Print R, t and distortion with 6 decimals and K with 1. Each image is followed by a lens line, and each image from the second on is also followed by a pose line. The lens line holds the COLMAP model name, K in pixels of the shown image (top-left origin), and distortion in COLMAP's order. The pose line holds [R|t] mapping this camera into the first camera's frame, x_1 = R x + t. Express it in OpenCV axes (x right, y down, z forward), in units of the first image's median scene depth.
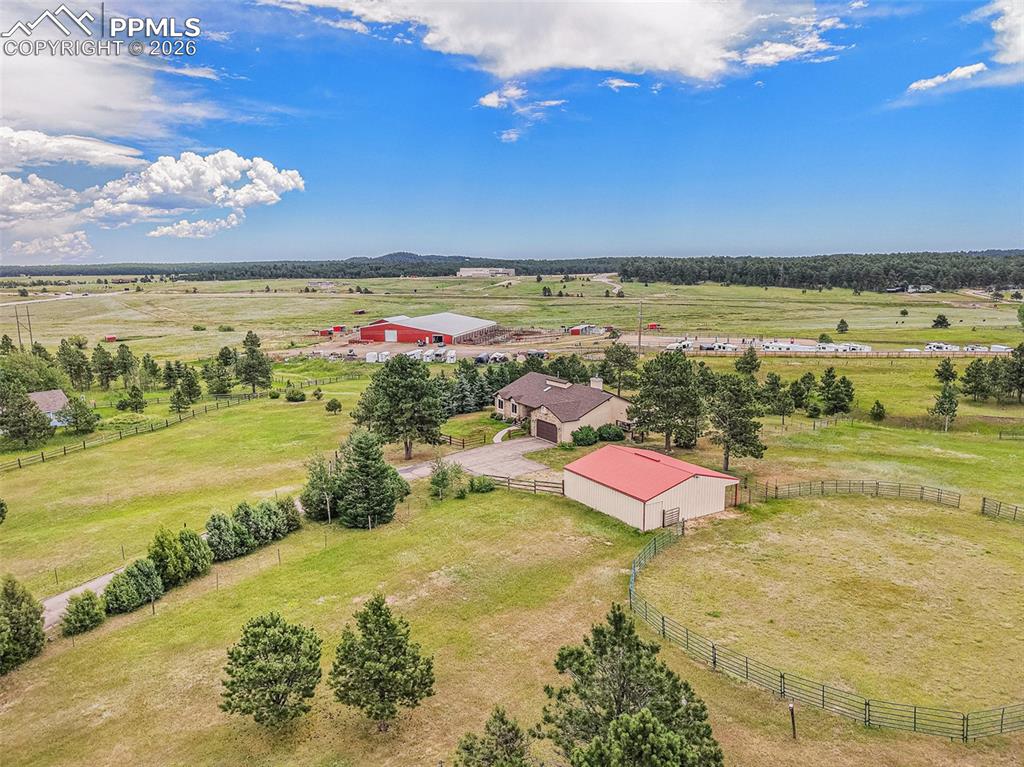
lens RADIAL K [[721.5, 0, 513.4], [0, 721.5, 383.3], [0, 0, 1]] dist [-0.012795, -0.005795]
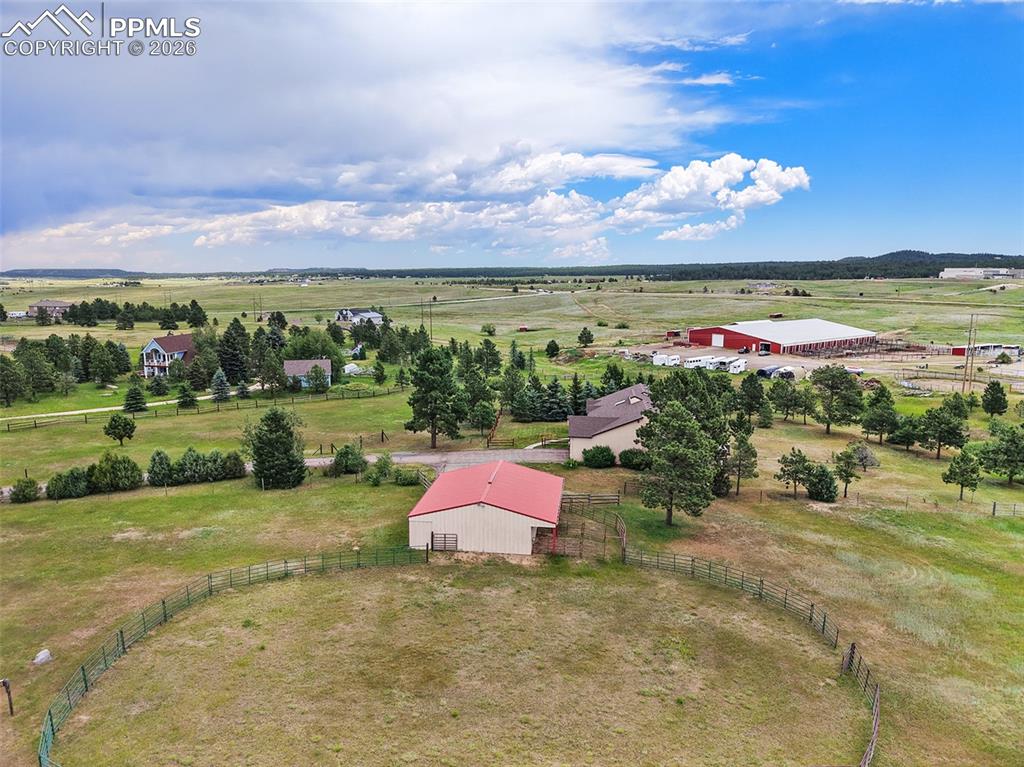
lens RADIAL K [[721.5, 0, 539.0], [0, 721.5, 418.3], [0, 0, 1]] dist [-0.012795, -0.005795]
pose [[0.750103, 0.129795, -0.648458, 0.112362], [-0.099818, 0.991538, 0.083001, -0.007524], [0.653744, 0.002469, 0.756712, 0.048566]]
